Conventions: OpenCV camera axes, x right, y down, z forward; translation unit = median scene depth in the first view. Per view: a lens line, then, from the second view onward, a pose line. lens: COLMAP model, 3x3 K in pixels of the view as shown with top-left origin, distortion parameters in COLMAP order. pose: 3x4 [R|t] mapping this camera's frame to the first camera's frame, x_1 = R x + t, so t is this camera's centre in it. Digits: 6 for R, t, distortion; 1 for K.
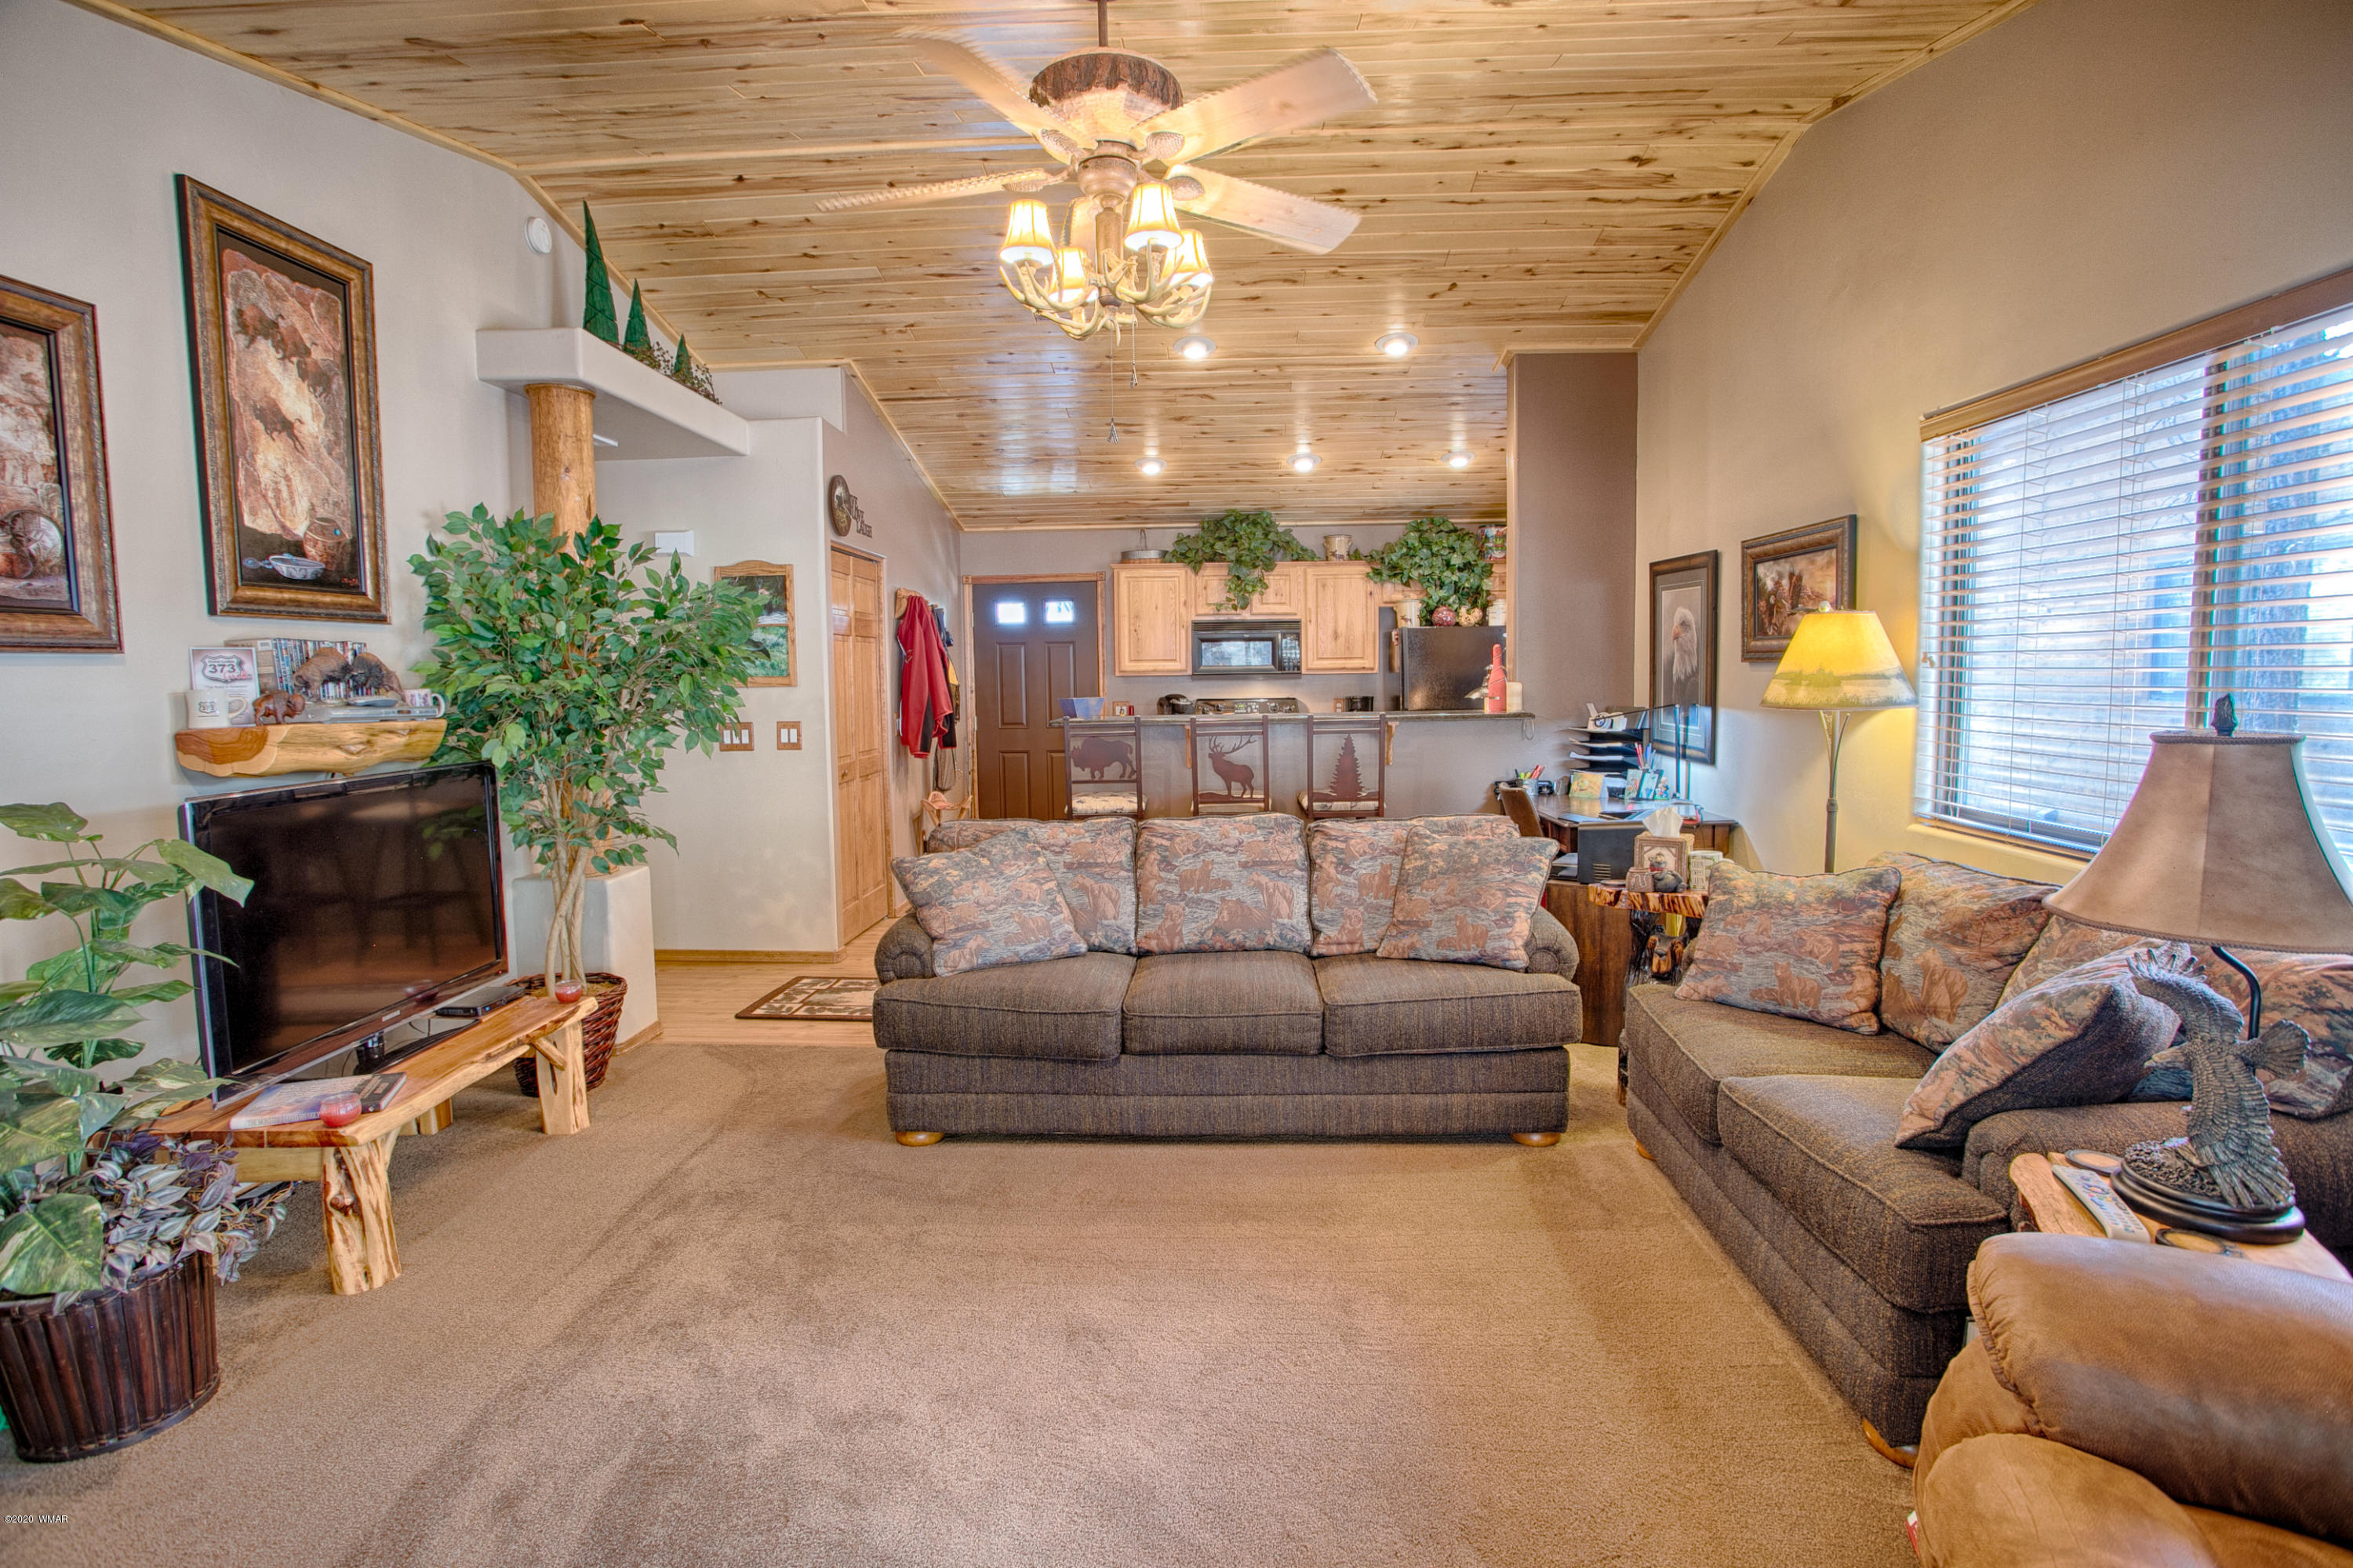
lens RADIAL K [[1143.5, 0, 1176.5], [0, 1143.5, 779.8], [0, 0, 1]] dist [-0.059977, 0.024648]
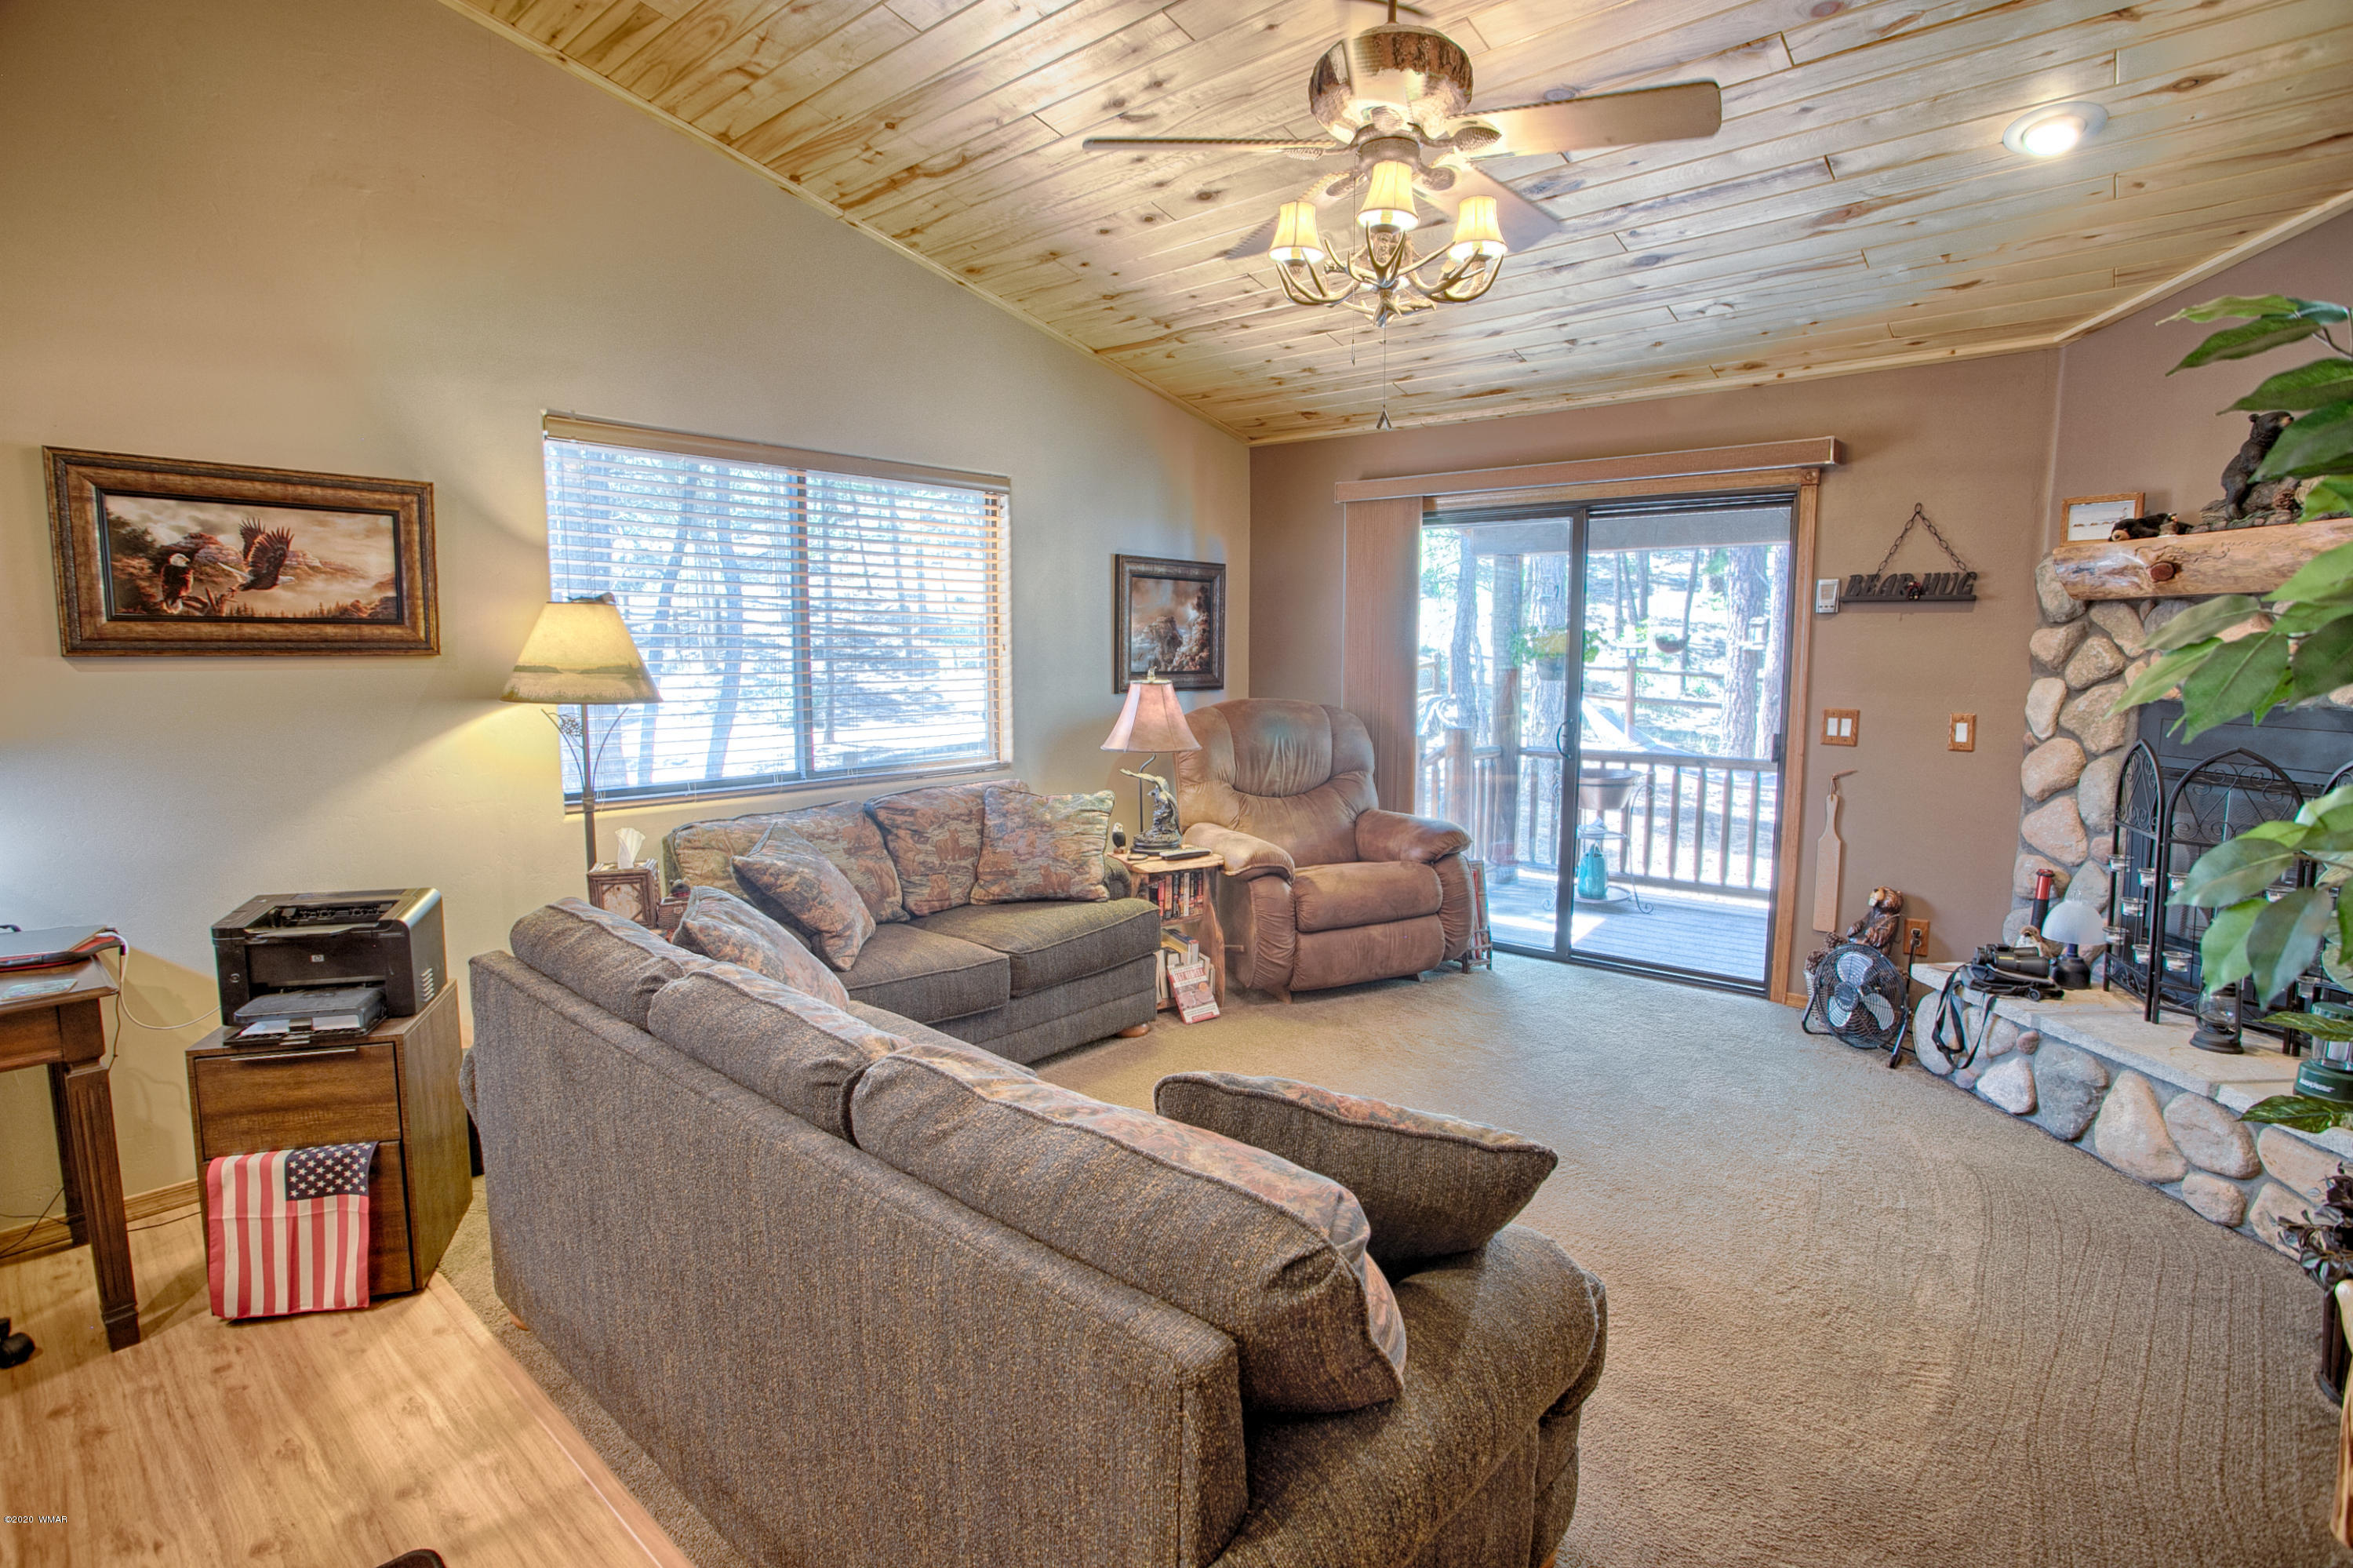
lens RADIAL K [[1143.5, 0, 1153.3], [0, 1143.5, 767.8], [0, 0, 1]] dist [-0.059977, 0.024648]
pose [[-0.783900, -0.055462, 0.618404, -0.330395], [0.065083, 0.983175, 0.170677, -0.121112], [-0.617466, 0.174041, -0.767102, 1.222853]]
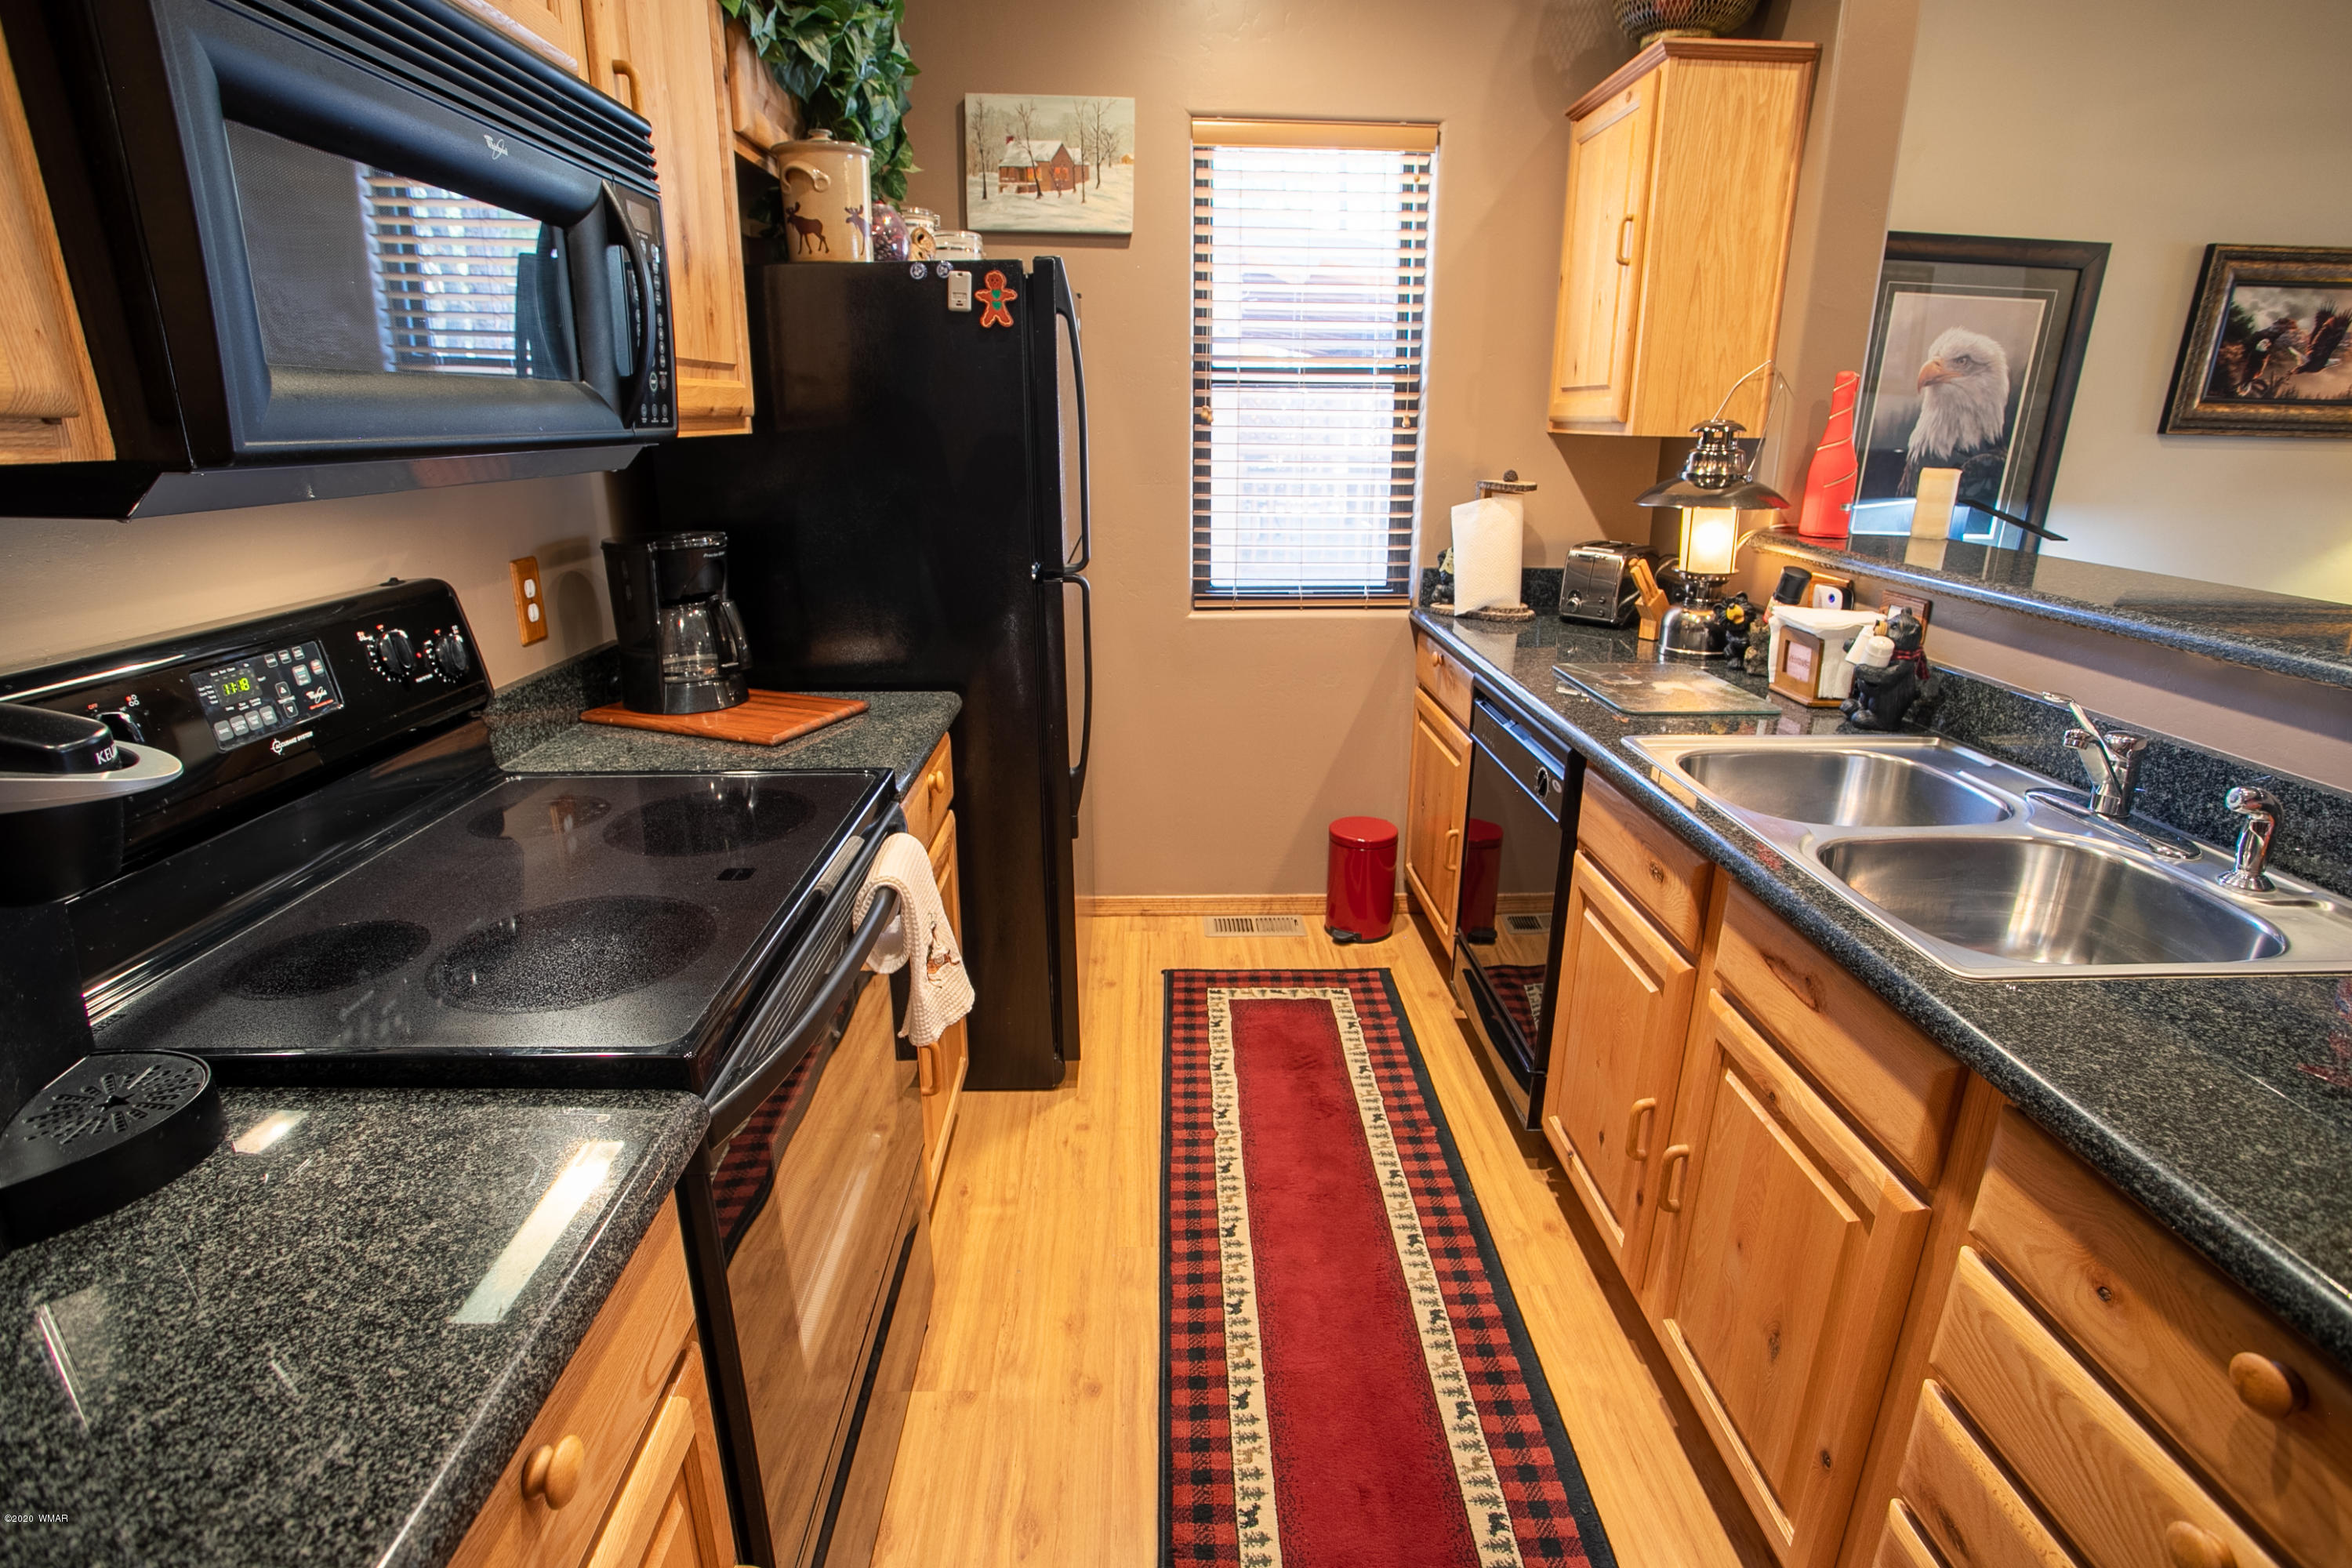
lens RADIAL K [[1143.0, 0, 1184.2], [0, 1143.0, 773.0], [0, 0, 1]] dist [-0.059977, 0.024648]
pose [[-0.076003, -0.288037, 0.954598, -0.175947], [0.083235, 0.952193, 0.293939, -0.173119], [-0.993627, 0.101796, -0.048395, 1.834468]]
